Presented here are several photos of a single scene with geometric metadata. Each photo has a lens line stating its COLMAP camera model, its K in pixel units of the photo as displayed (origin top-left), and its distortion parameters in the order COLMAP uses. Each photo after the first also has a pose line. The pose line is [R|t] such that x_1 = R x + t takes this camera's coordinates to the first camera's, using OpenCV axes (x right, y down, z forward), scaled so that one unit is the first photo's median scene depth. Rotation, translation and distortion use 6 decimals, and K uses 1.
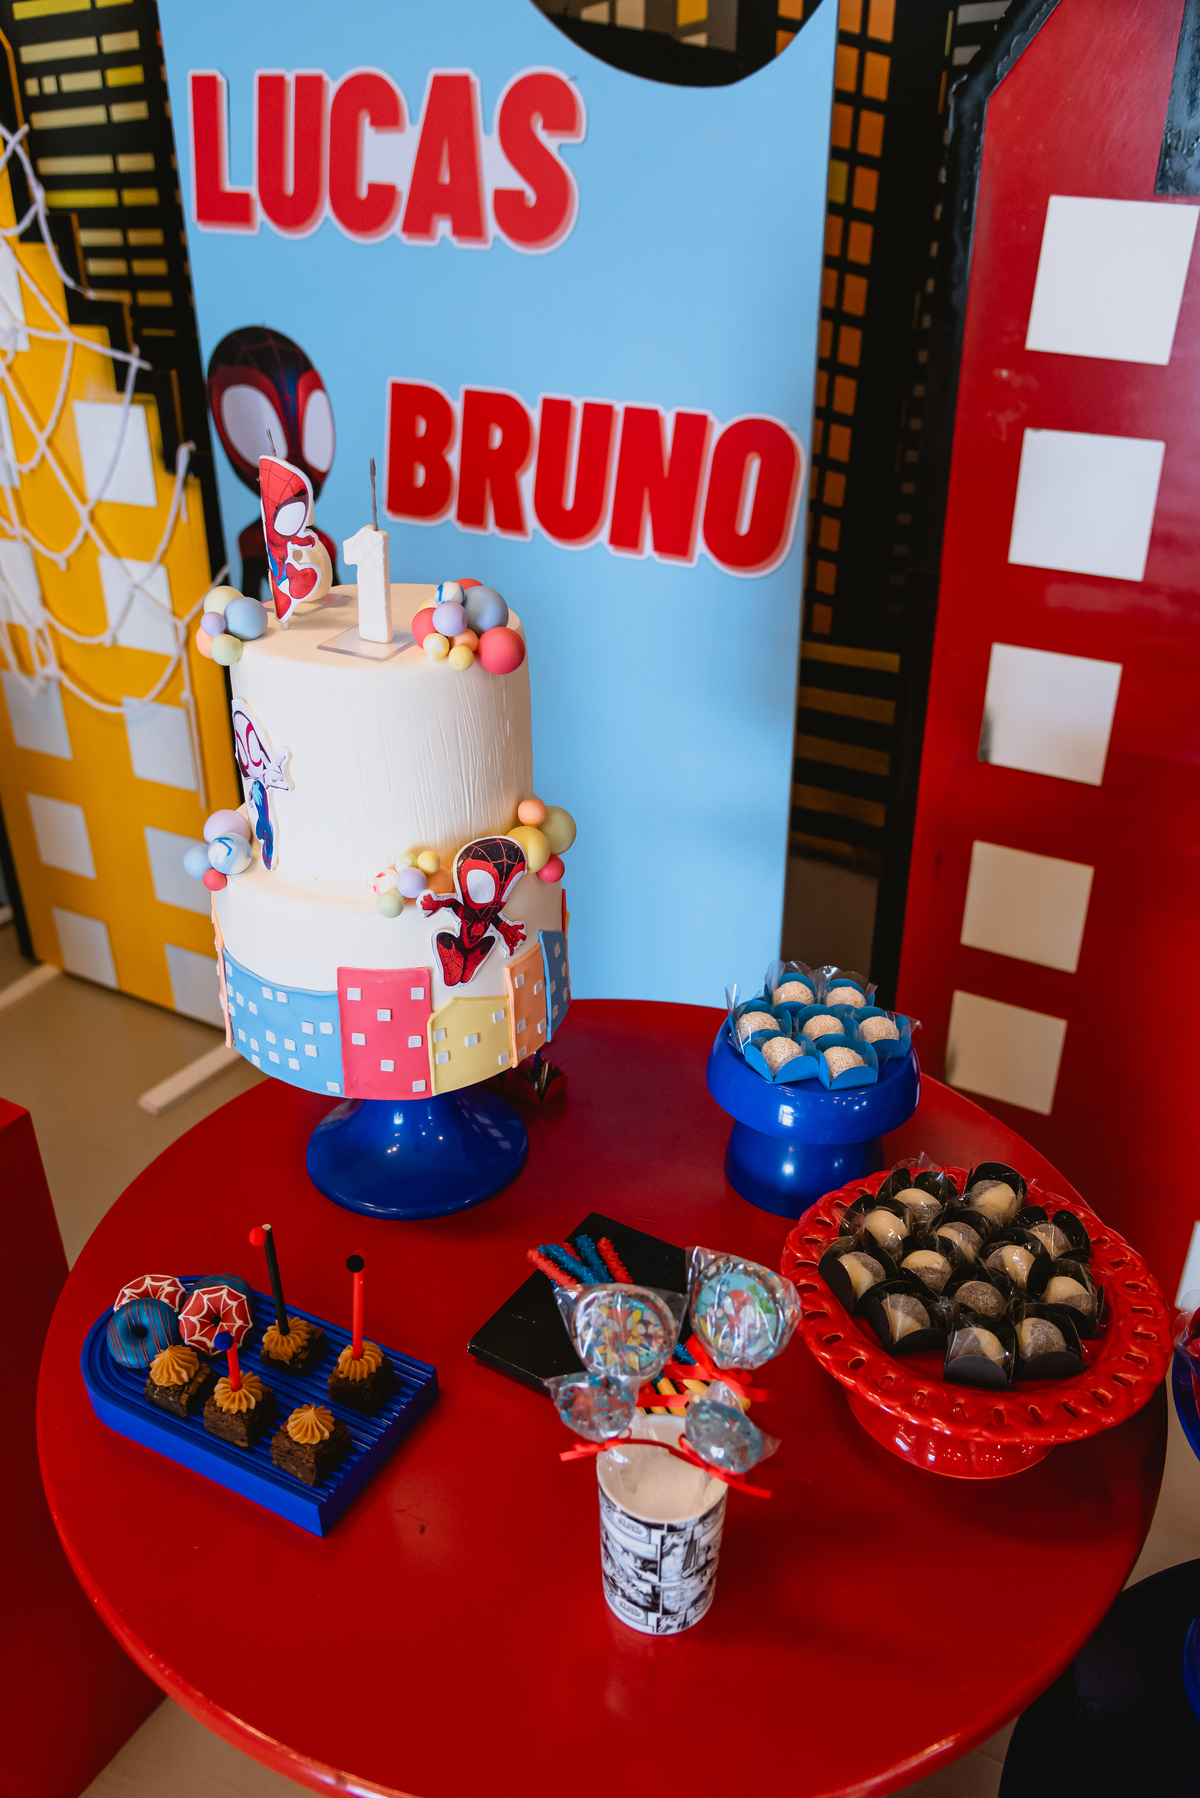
lens RADIAL K [[1447.9, 0, 589.8], [0, 1447.9, 909.4], [0, 0, 1]] dist [-0.034730, 0.023873]
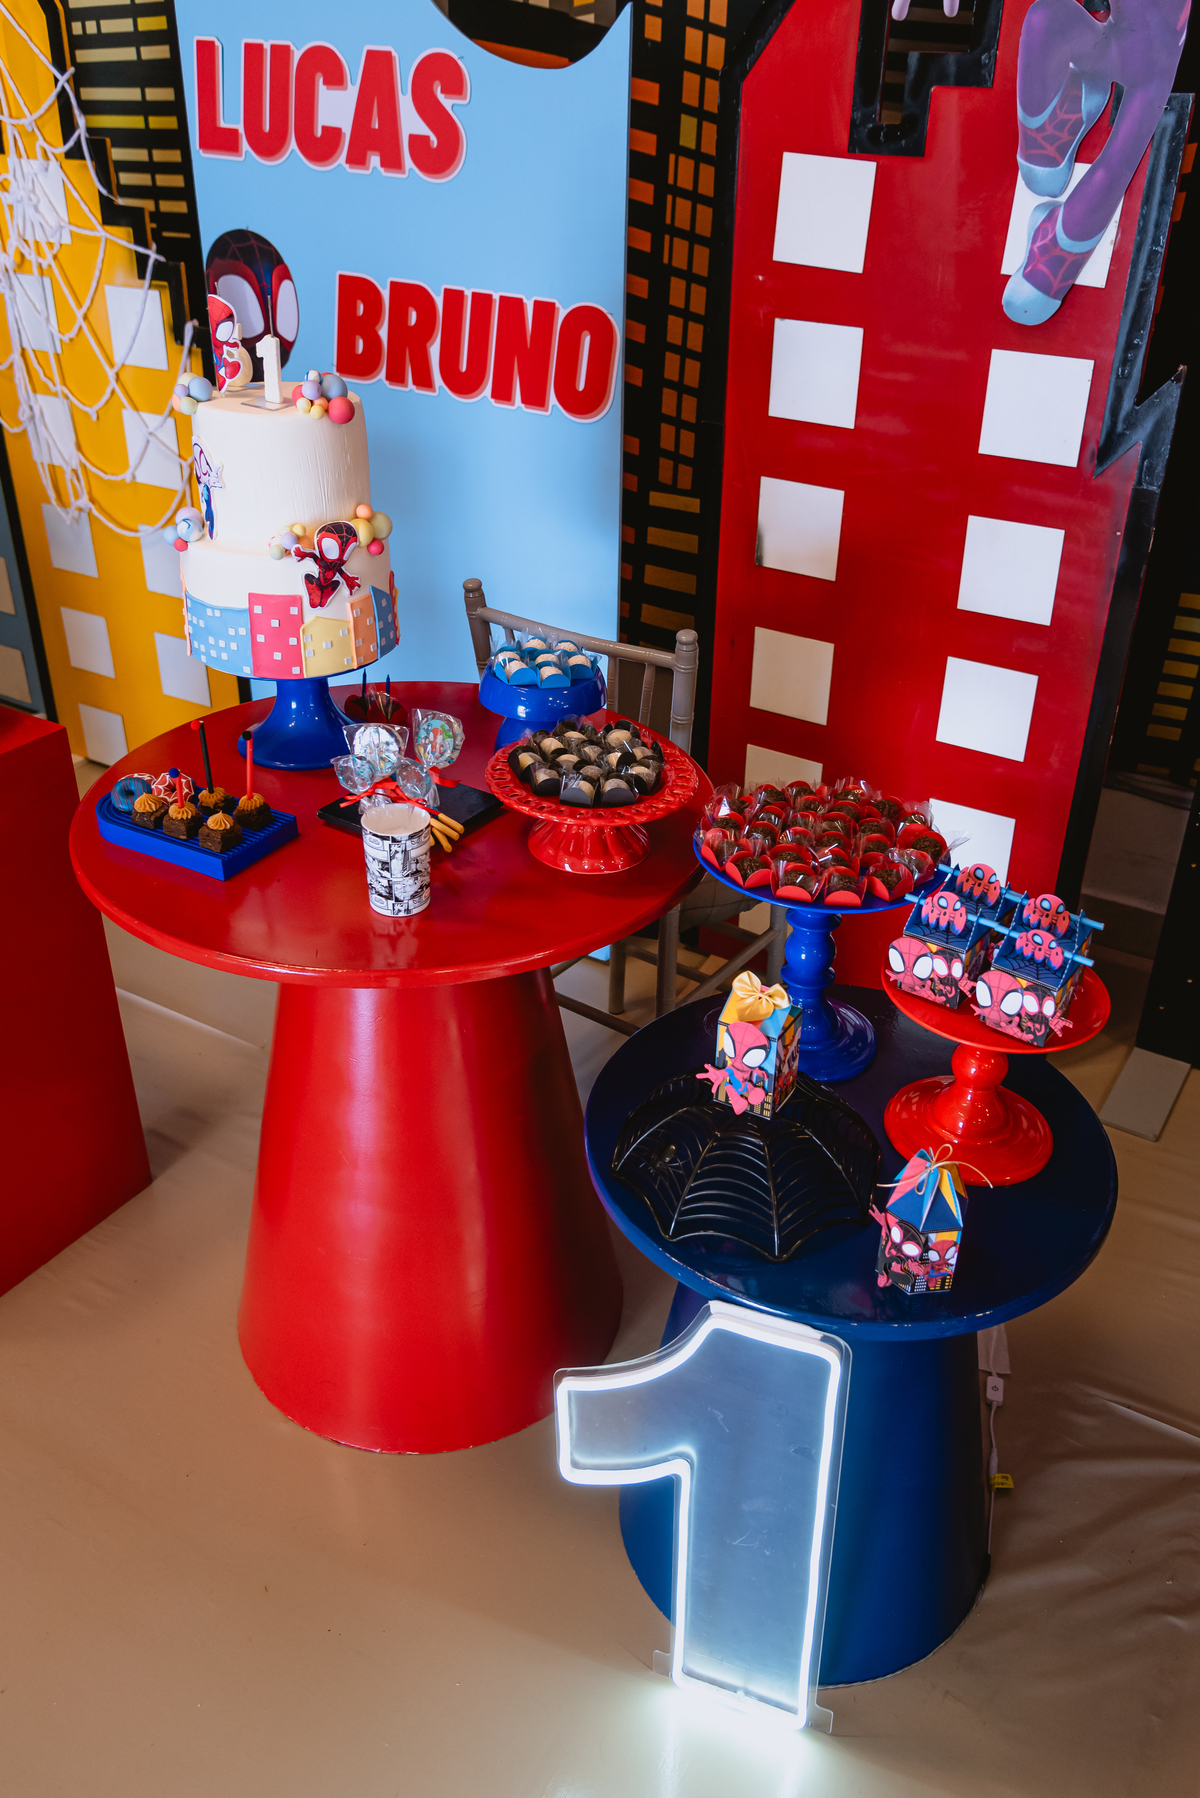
lens RADIAL K [[1464.3, 0, 615.4], [0, 1464.3, 884.8], [0, 0, 1]] dist [0.006588, -0.018463]
pose [[0.999495, 0.031748, -0.001474, 0.166979], [-0.031708, 0.999249, 0.022253, 0.199426], [0.002179, -0.022195, 0.999751, -0.461425]]
